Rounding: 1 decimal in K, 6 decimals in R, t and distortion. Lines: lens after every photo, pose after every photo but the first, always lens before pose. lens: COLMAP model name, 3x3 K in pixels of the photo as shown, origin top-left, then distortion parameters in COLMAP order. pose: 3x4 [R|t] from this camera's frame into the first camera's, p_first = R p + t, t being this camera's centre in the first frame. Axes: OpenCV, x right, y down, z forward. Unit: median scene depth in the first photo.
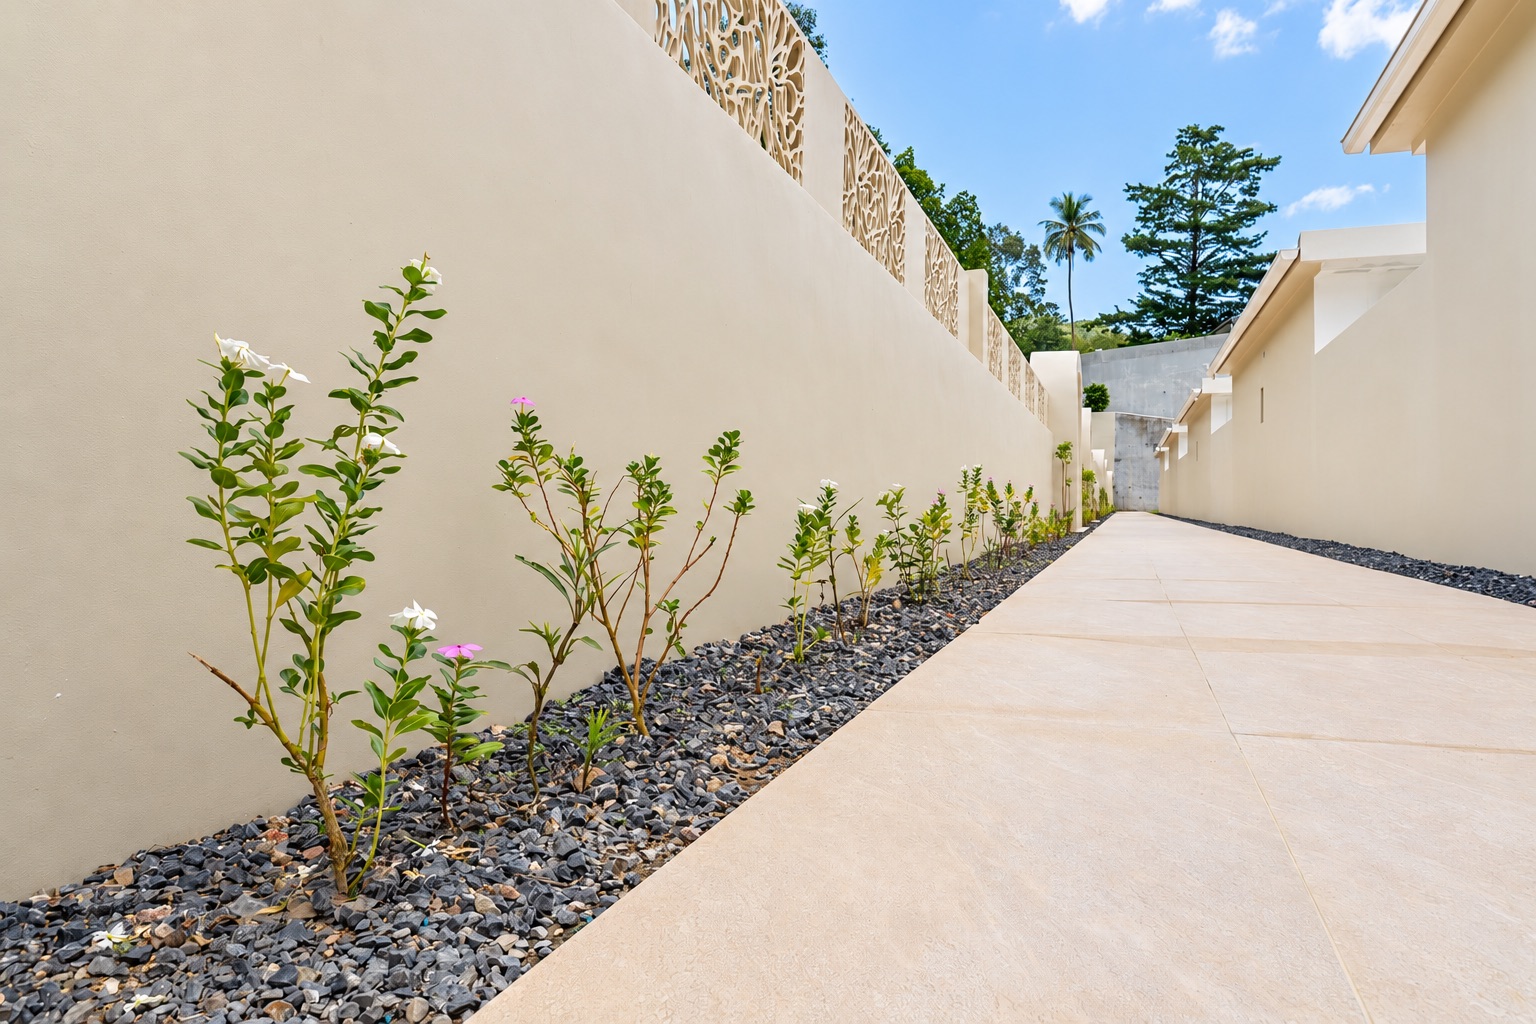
lens RADIAL K [[1028.9, 0, 781.0], [0, 1028.9, 502.0], [0, 0, 1]] dist [-0.017235, 0.000466]
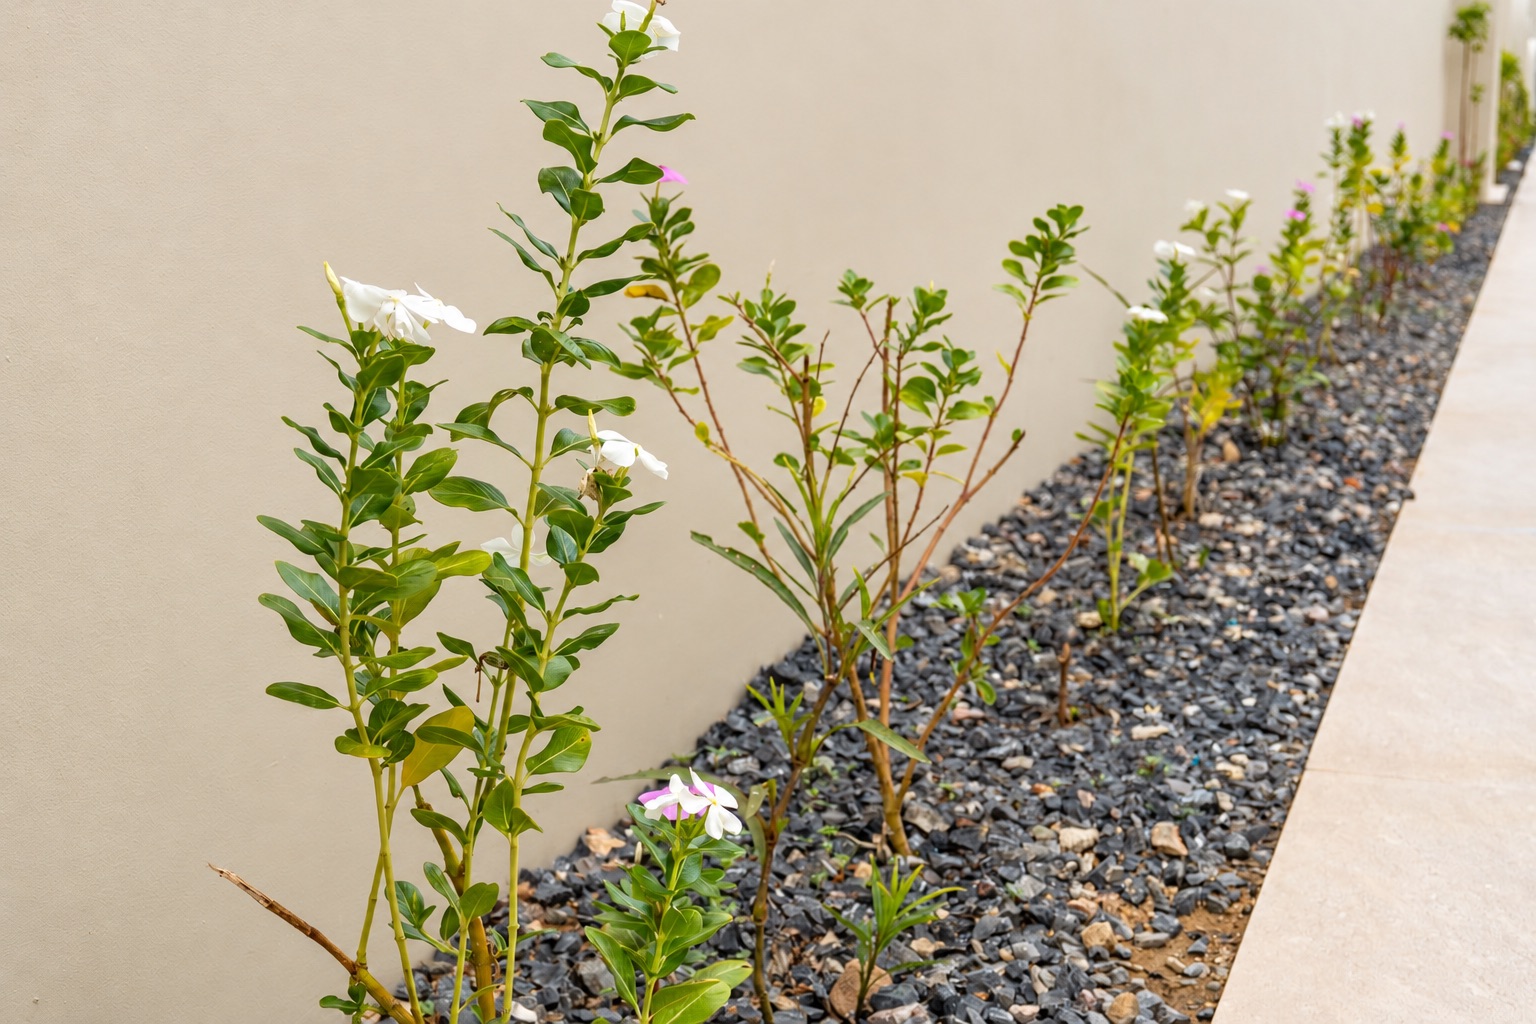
lens RADIAL K [[2164.3, 0, 759.9], [0, 2164.3, 518.3], [0, 0, 1]] dist [0.023560, 0.000000]
pose [[0.999805, -0.000192, -0.019763, -0.164784], [0.003890, 0.982303, 0.187260, -0.112908], [0.019377, -0.187300, 0.982112, 0.015856]]
